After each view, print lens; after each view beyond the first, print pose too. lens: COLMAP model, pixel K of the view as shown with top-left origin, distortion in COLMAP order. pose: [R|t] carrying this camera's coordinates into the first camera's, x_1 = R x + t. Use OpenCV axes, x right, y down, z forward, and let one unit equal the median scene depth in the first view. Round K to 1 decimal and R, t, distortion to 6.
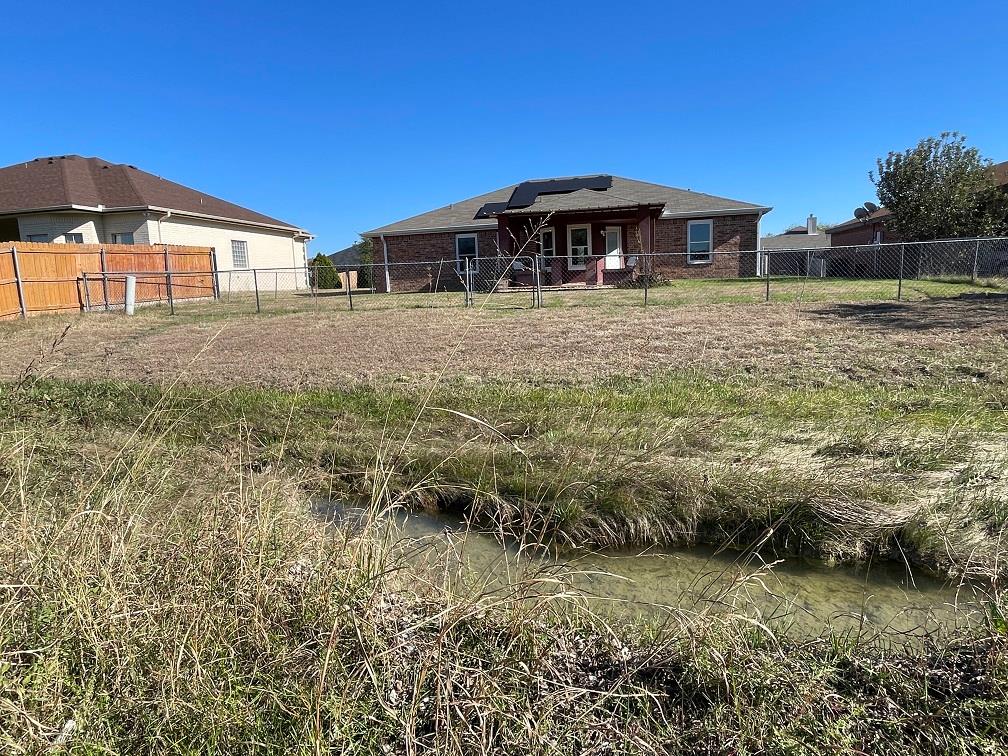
lens RADIAL K [[620.6, 0, 503.9], [0, 620.6, 378.2], [0, 0, 1]] dist [0.005197, 0.000285]
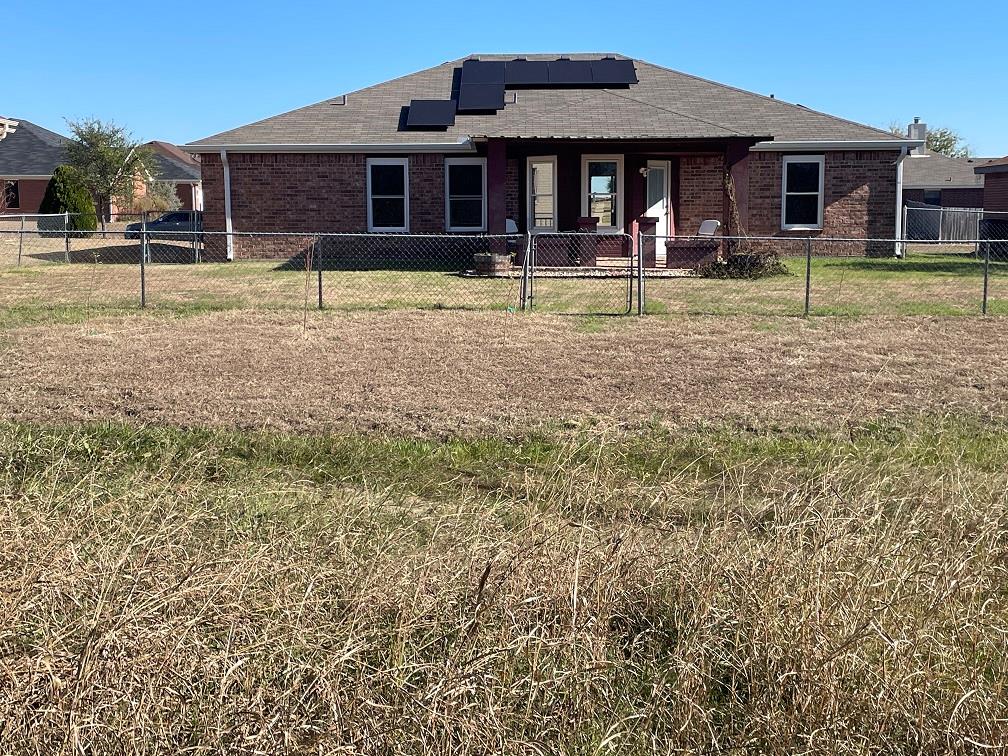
lens RADIAL K [[1390.4, 0, 503.8], [0, 1390.4, 379.2], [0, 0, 1]] dist [0.123414, 0.000000]
pose [[0.978246, 0.013787, 0.206988, -0.224625], [-0.006713, 0.999370, -0.034839, 0.001698], [-0.207338, 0.032692, 0.977723, -0.214934]]
